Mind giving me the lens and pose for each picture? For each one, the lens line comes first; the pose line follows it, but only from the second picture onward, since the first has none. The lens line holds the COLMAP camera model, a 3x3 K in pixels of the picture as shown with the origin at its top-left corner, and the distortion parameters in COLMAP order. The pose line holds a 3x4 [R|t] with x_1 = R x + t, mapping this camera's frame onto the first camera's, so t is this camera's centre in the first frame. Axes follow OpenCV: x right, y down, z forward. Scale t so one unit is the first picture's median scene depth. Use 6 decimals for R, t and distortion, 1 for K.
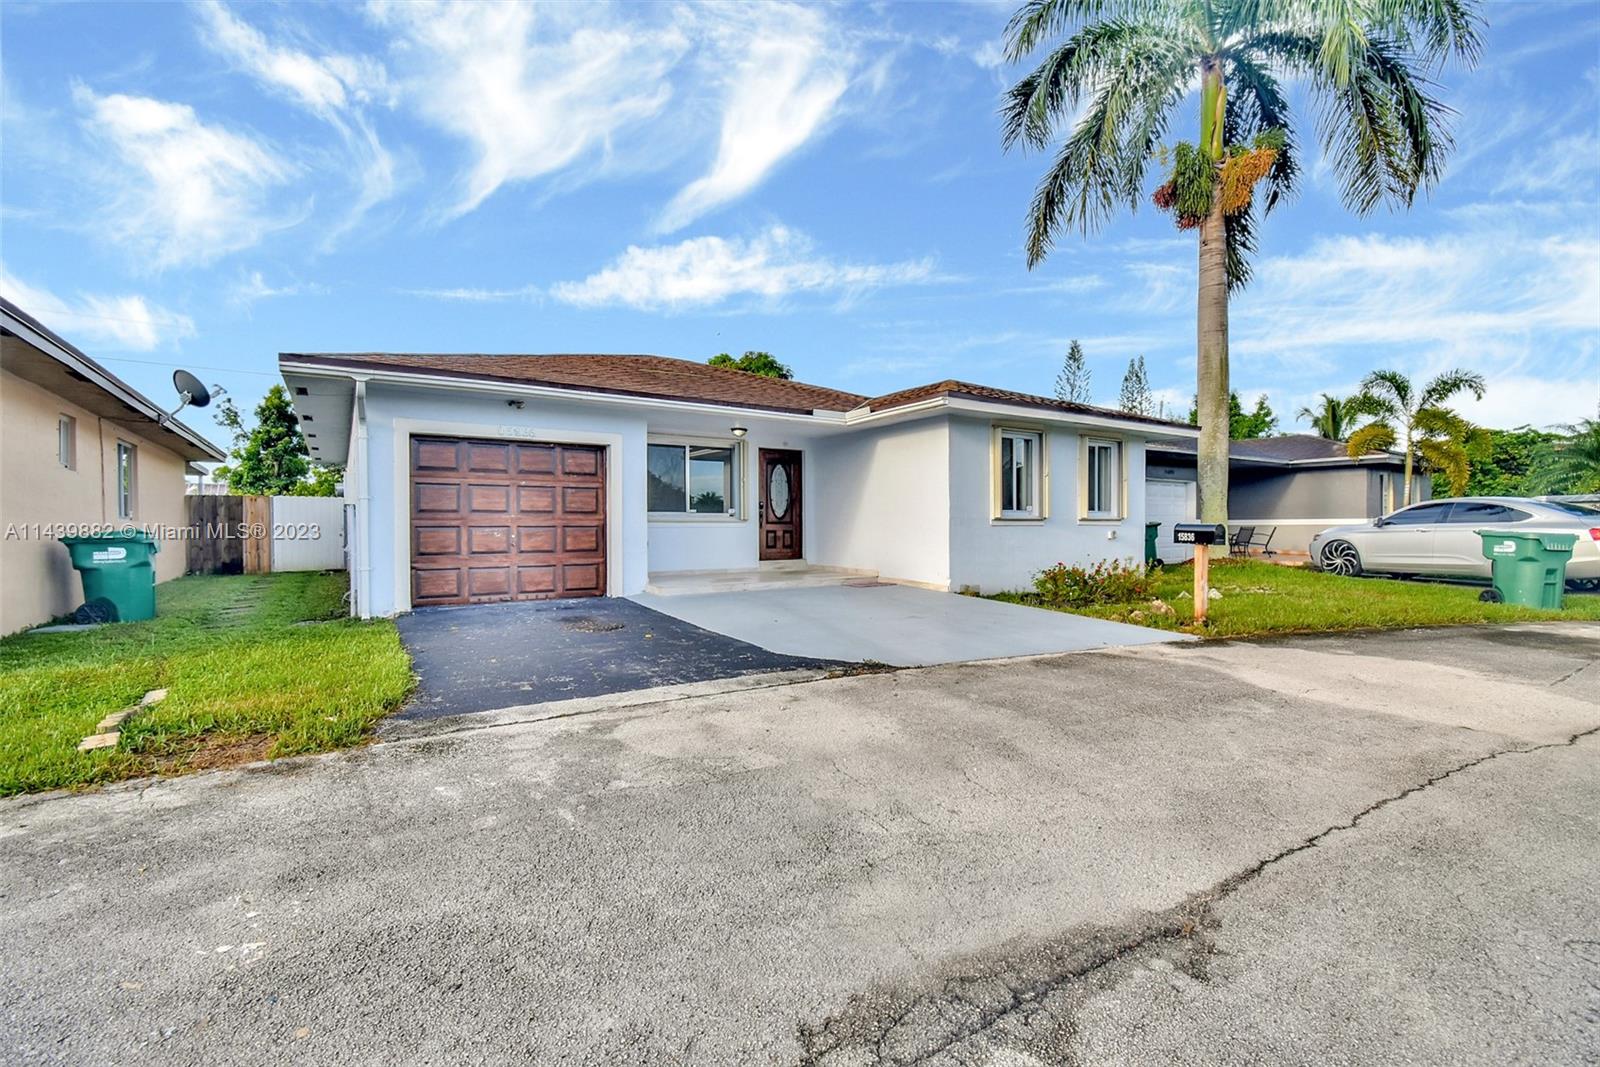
lens RADIAL K [[725.1, 0, 807.5], [0, 725.1, 541.2], [0, 0, 1]] dist [0.018354, -0.026645]
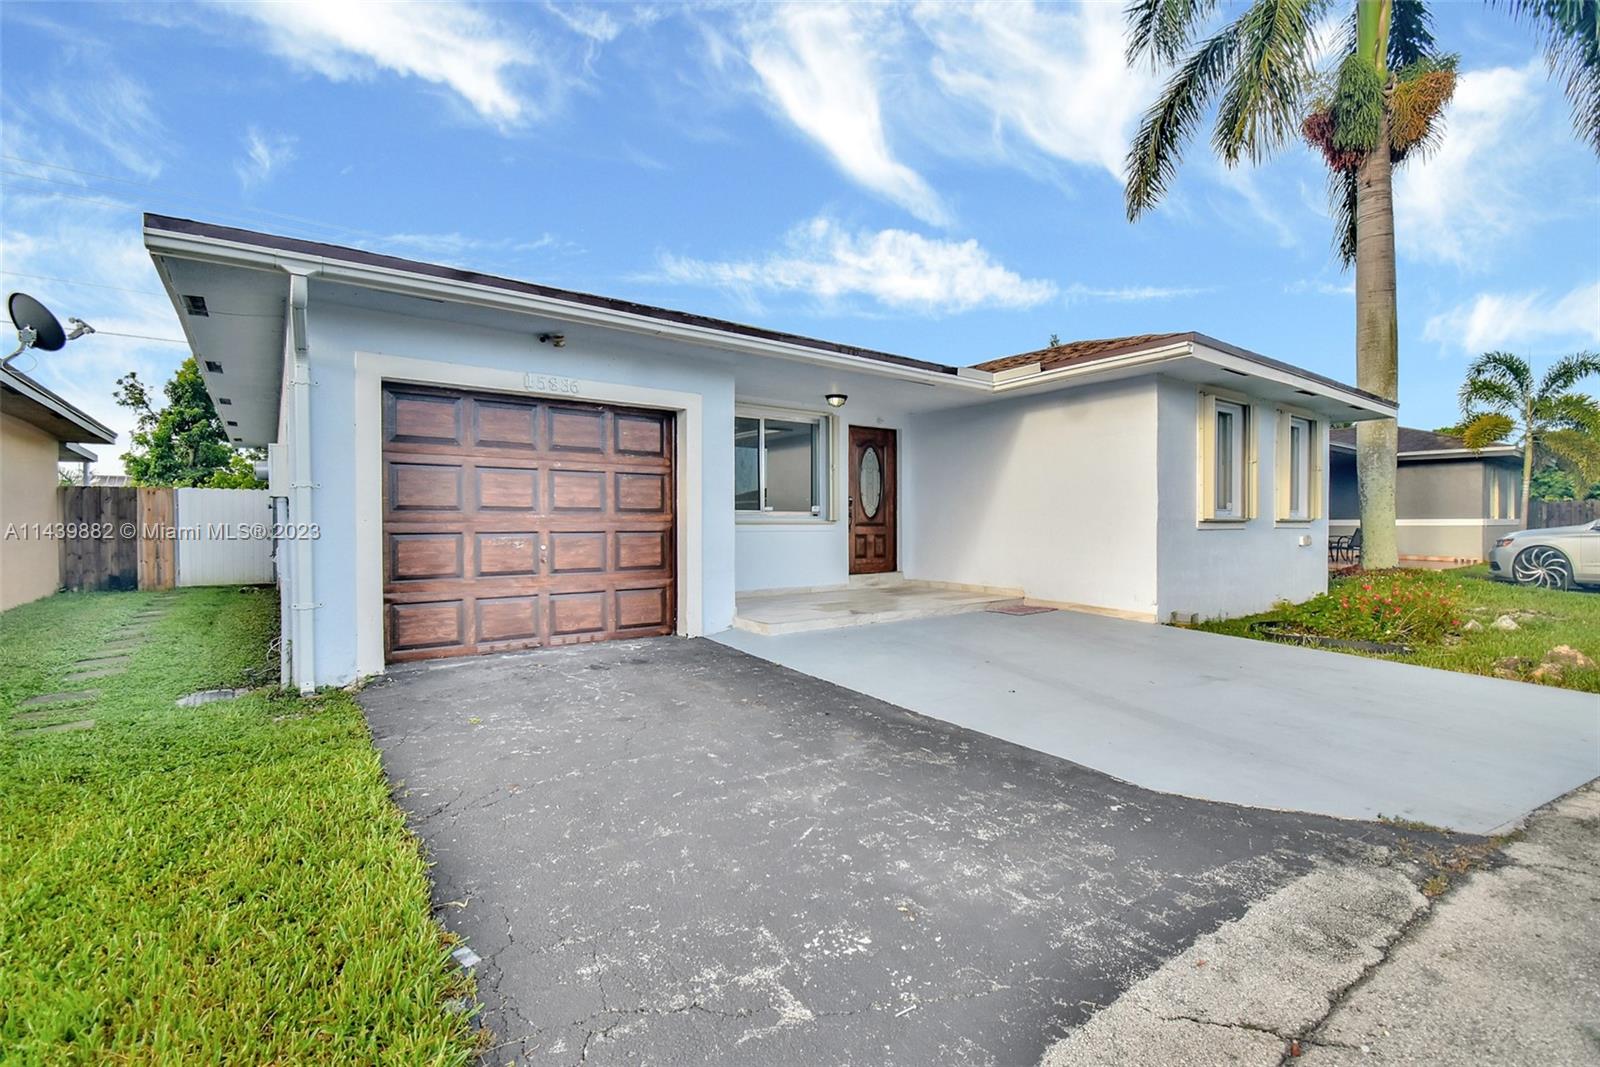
lens RADIAL K [[725.1, 0, 807.5], [0, 725.1, 541.2], [0, 0, 1]] dist [0.018354, -0.026645]
pose [[0.997934, -0.000795, 0.064245, -0.177550], [0.000575, 0.999994, 0.003436, -0.012010], [-0.064248, -0.003392, 0.997928, 0.284809]]
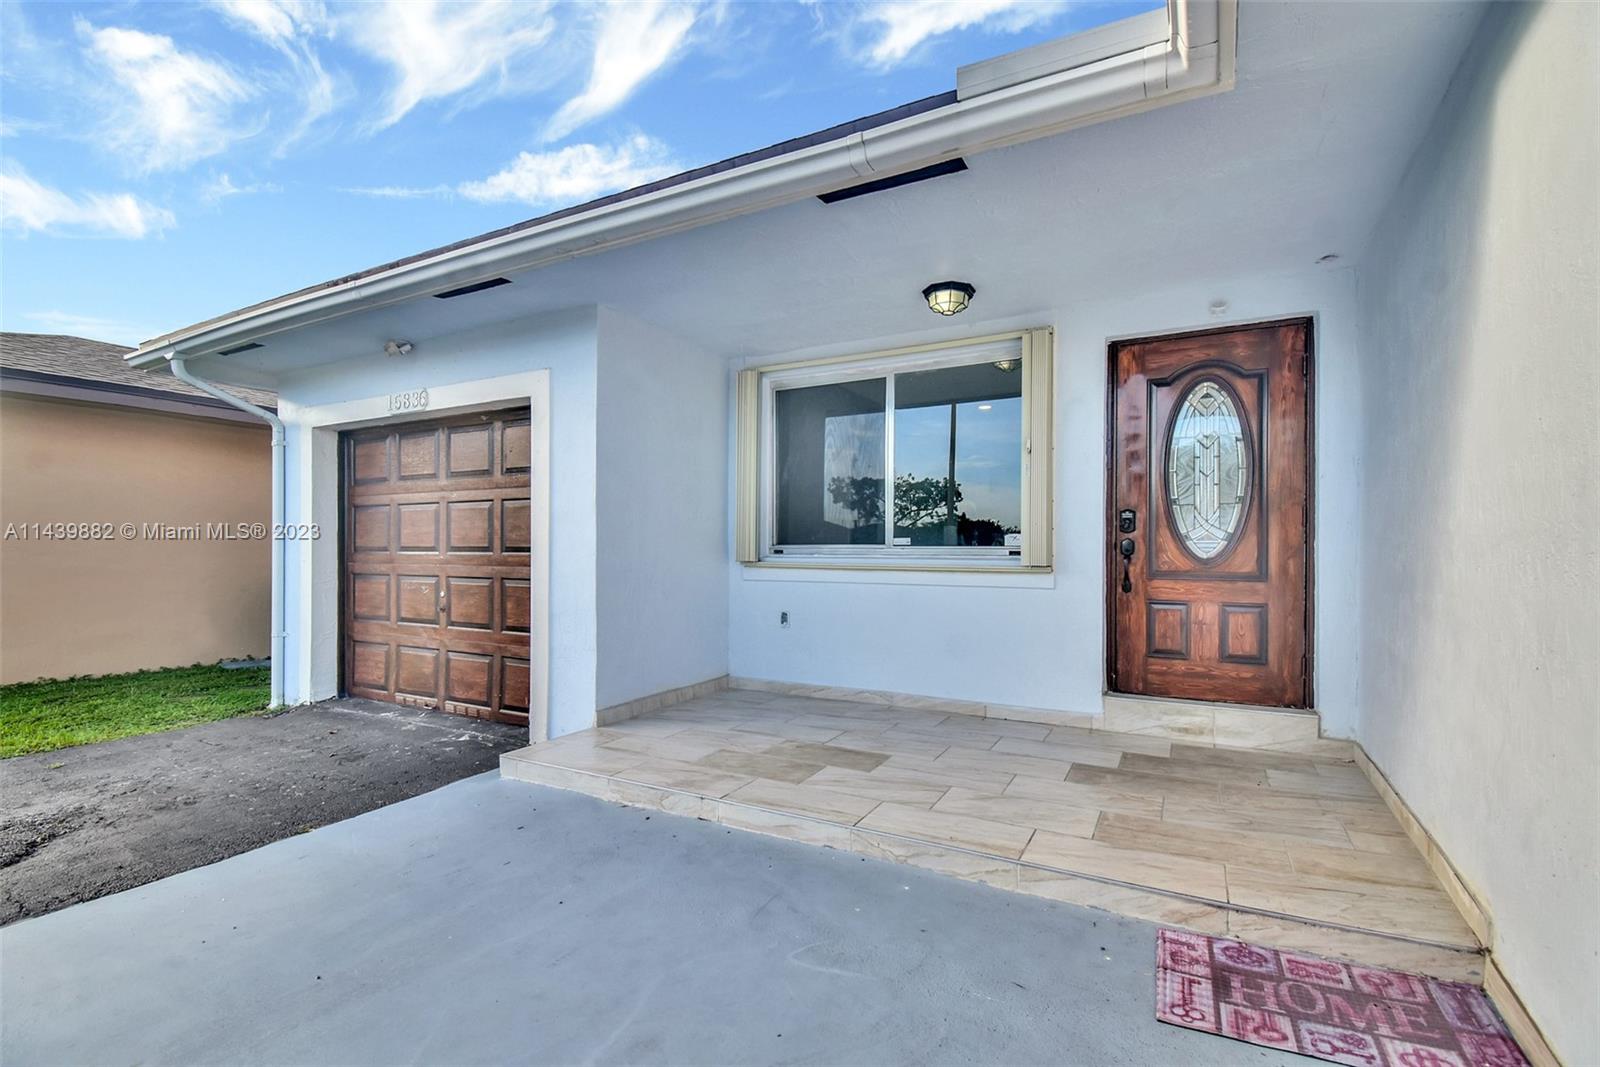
lens RADIAL K [[725.1, 0, 807.5], [0, 725.1, 541.2], [0, 0, 1]] dist [0.018354, -0.026645]
pose [[0.466567, -0.000537, -0.884486, 0.174328], [-0.020369, 0.999728, -0.011351, -0.038386], [0.884251, 0.023312, 0.466429, 0.826986]]
